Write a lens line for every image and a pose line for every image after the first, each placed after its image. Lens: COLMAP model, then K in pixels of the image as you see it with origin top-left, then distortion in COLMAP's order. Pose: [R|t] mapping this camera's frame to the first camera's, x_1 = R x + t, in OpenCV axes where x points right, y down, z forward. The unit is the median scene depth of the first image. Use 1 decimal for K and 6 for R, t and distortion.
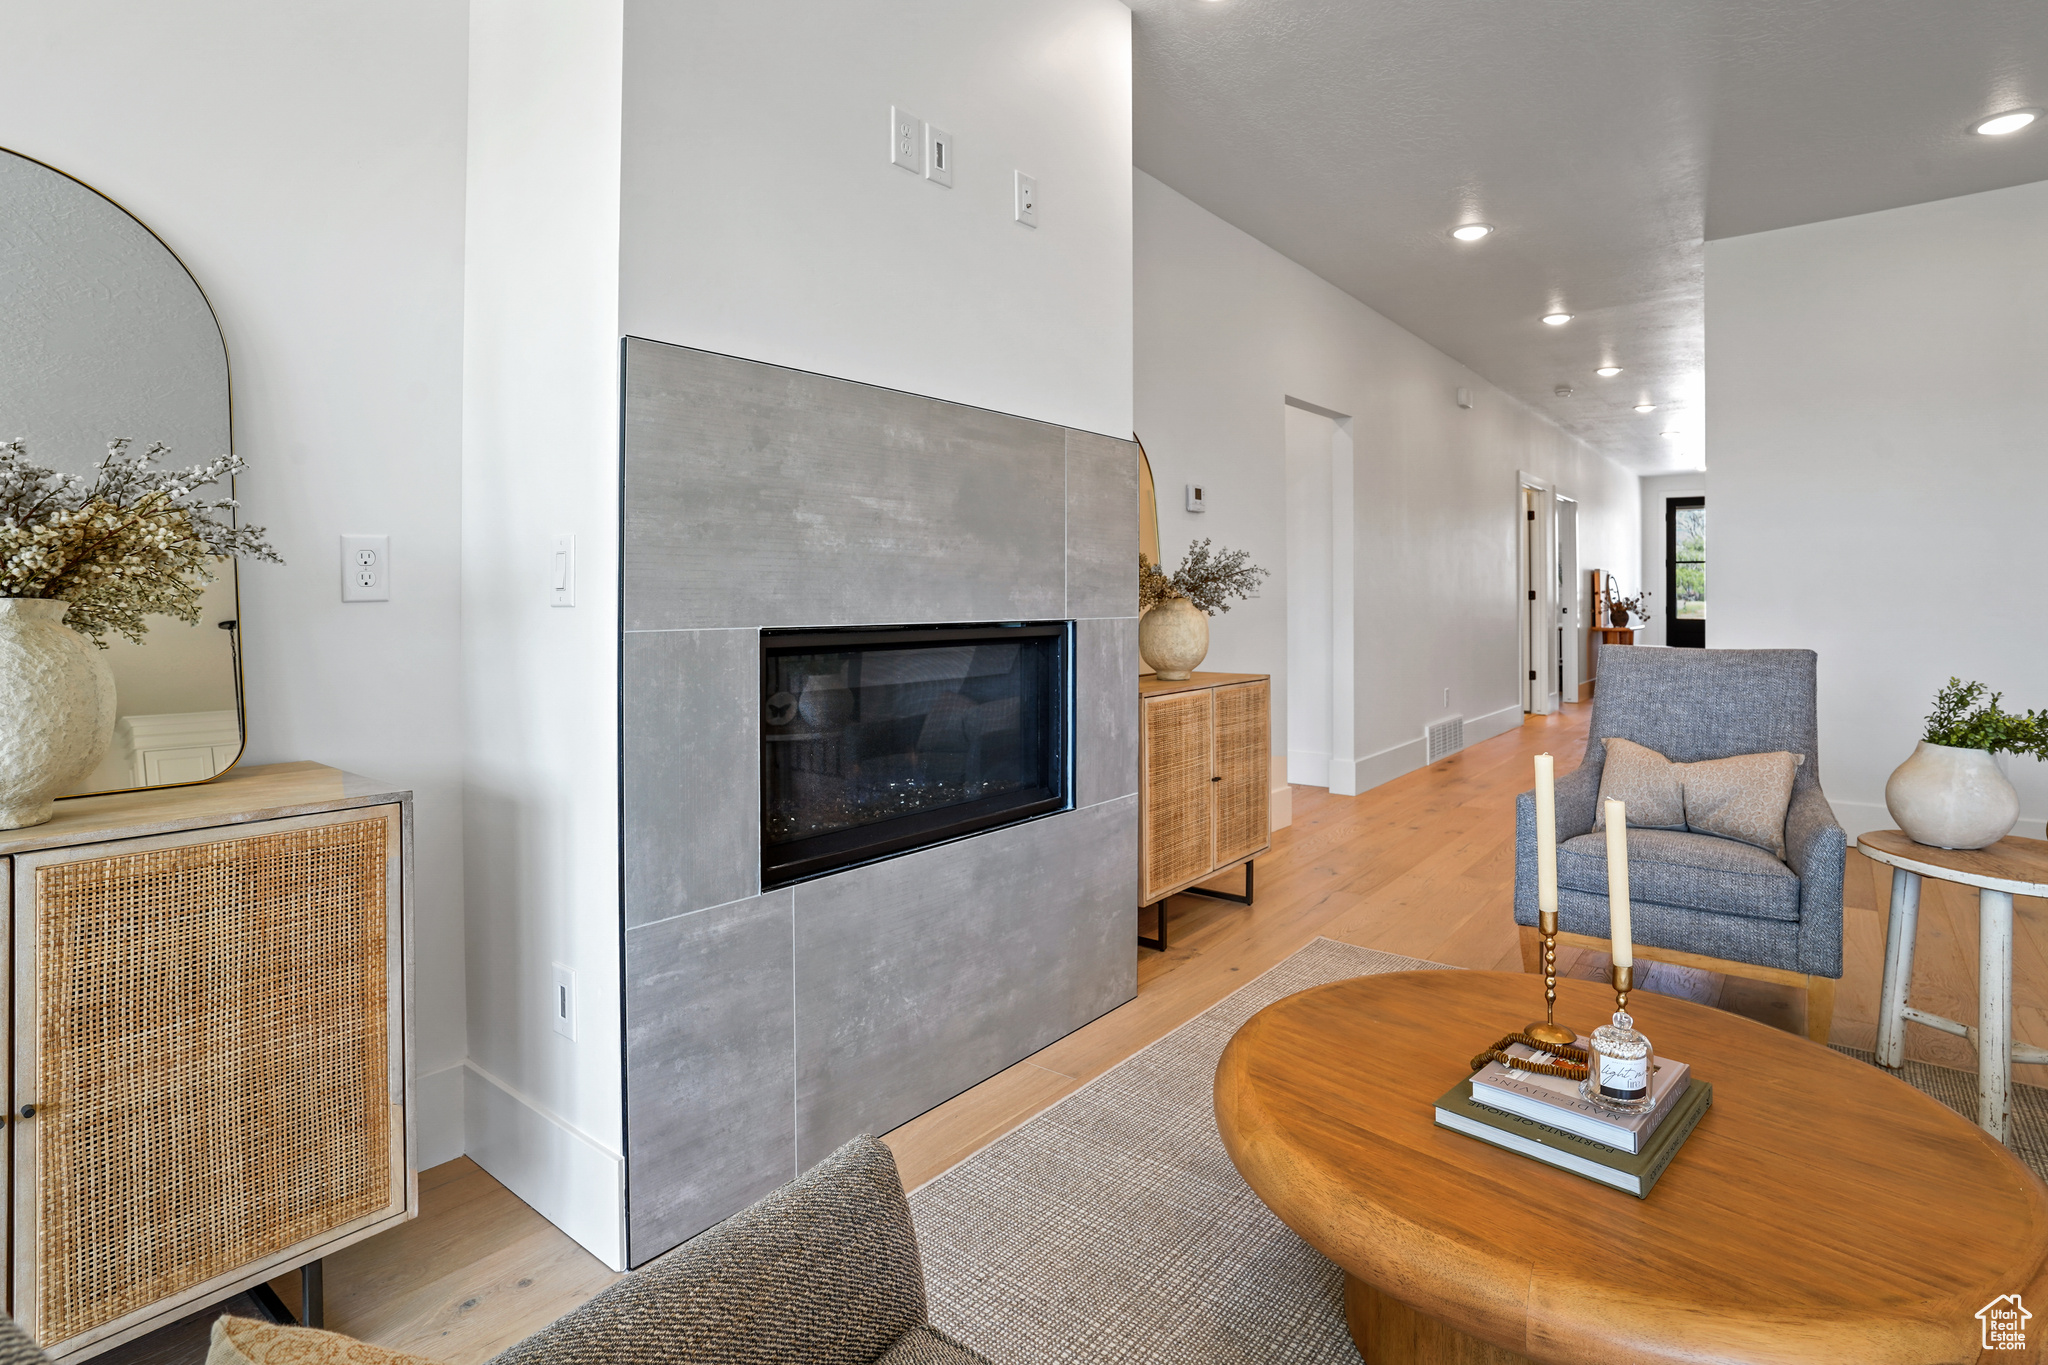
lens RADIAL K [[1048.5, 0, 1023.4], [0, 1048.5, 598.2], [0, 0, 1]] dist [-0.073413, -0.000021]
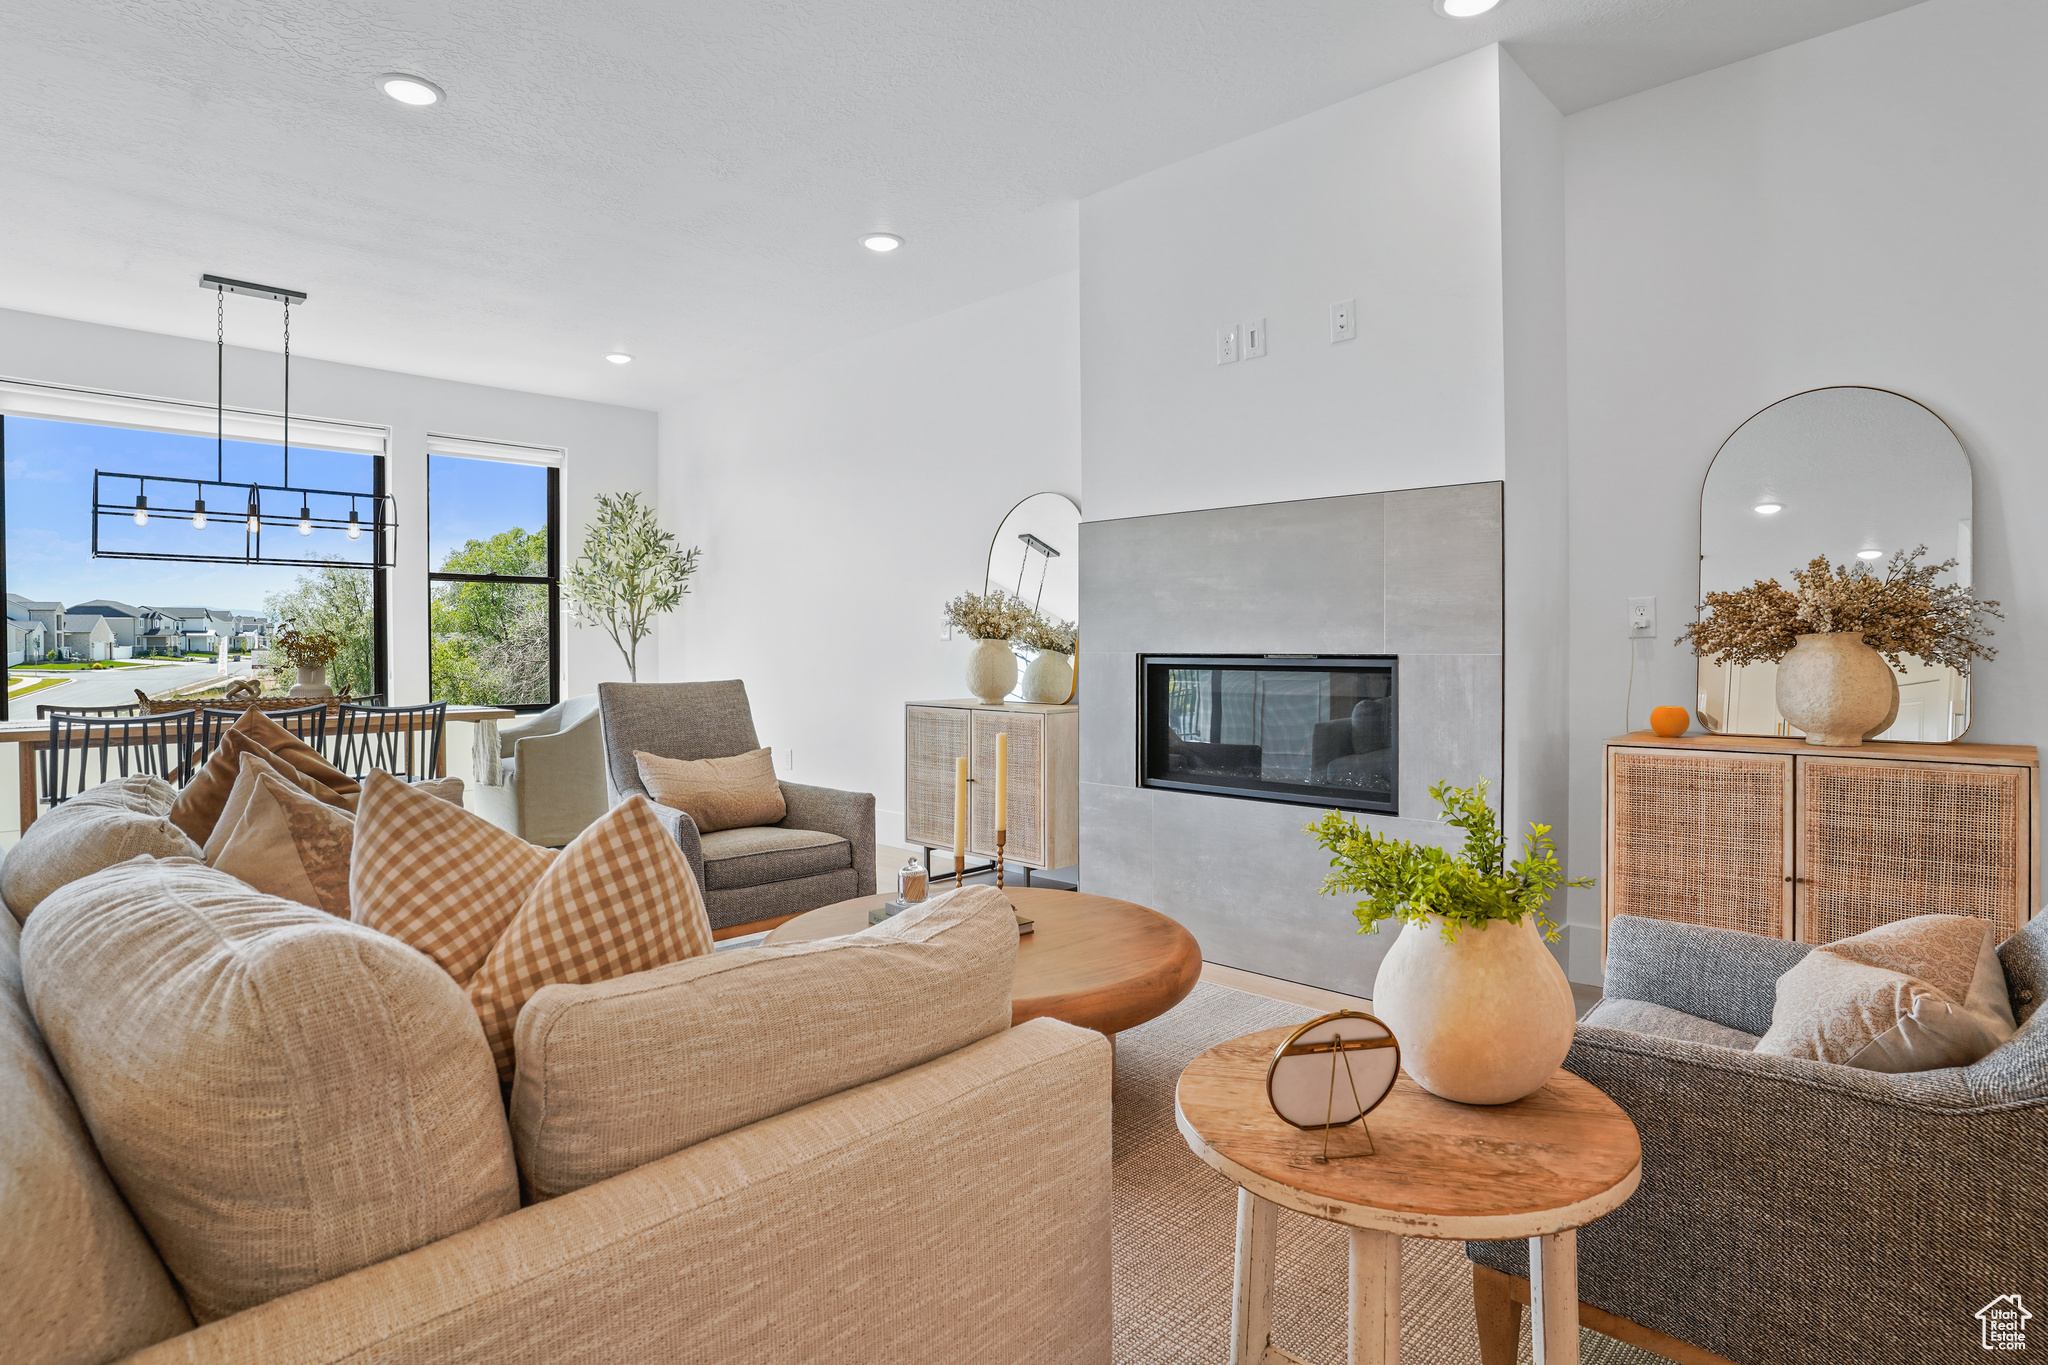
lens RADIAL K [[1062.5, 0, 1024.0], [0, 1062.5, 682.5], [0, 0, 1]] dist [-0.074205, 0.031227]
pose [[-0.093693, 0.037133, -0.994908, 1.283199], [0.004735, 0.999310, 0.036851, 0.006425], [0.995590, -0.001258, -0.093804, 0.708443]]
